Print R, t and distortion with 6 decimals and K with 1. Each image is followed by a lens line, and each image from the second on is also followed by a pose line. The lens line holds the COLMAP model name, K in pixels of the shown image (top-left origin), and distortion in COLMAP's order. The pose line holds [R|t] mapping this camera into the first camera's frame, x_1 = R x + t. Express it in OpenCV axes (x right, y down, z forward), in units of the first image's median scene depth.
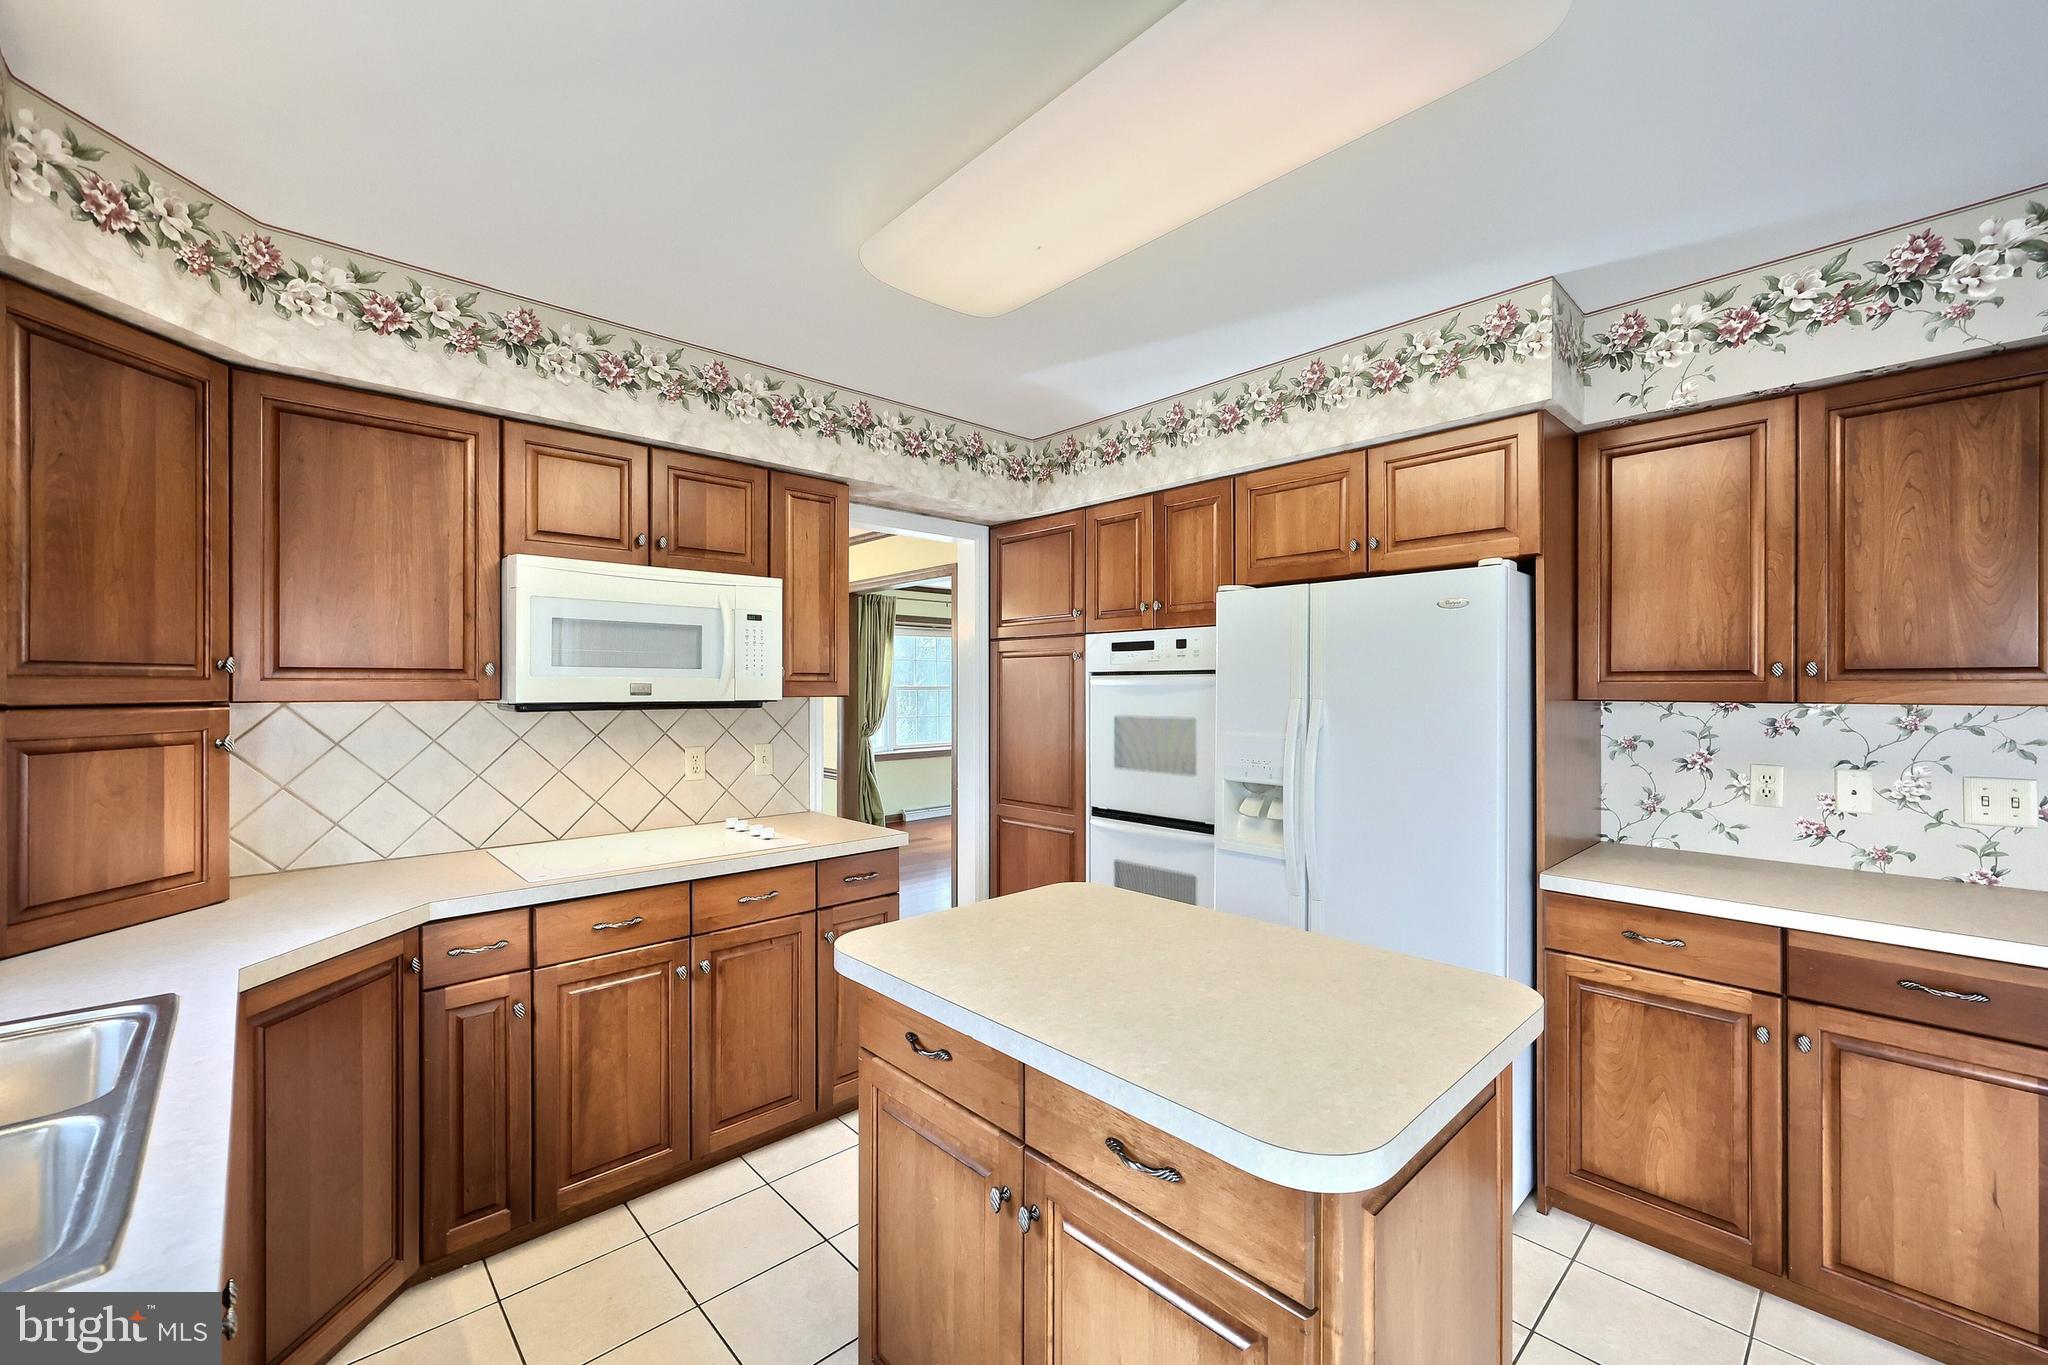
lens RADIAL K [[823.0, 0, 1019.0], [0, 823.0, 689.3], [0, 0, 1]] dist [-0.001001, 0.000006]
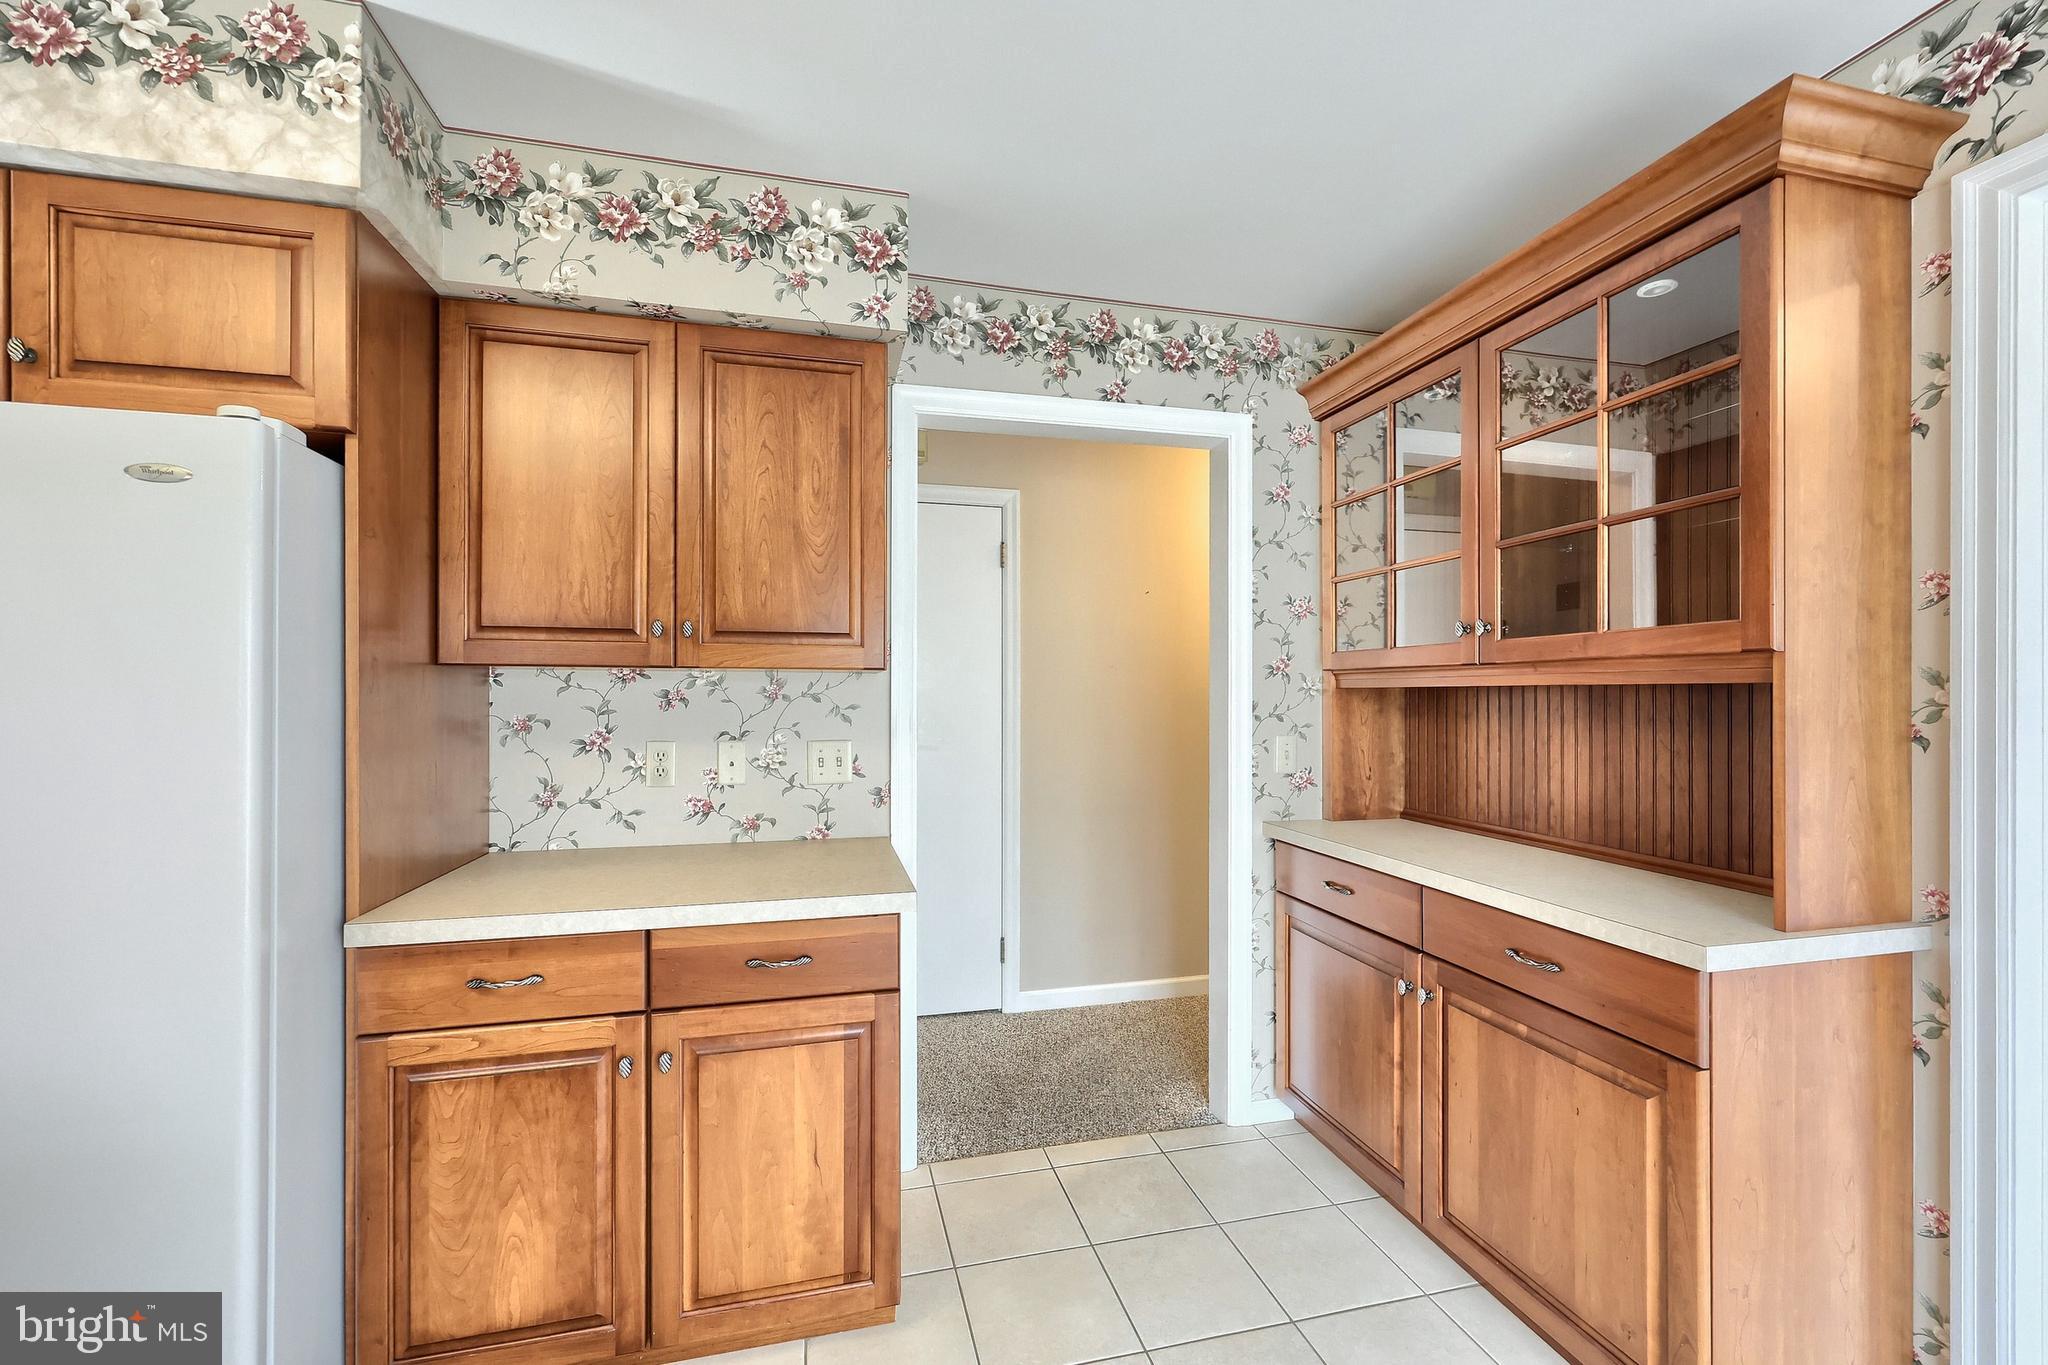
lens RADIAL K [[831.1, 0, 1018.8], [0, 831.1, 683.4], [0, 0, 1]] dist [0.000881, 0.000181]
pose [[0.484900, 0.013380, 0.874467, 0.331535], [0.000747, 0.999876, -0.015714, 0.048021], [-0.874569, 0.008273, 0.484830, 0.230928]]
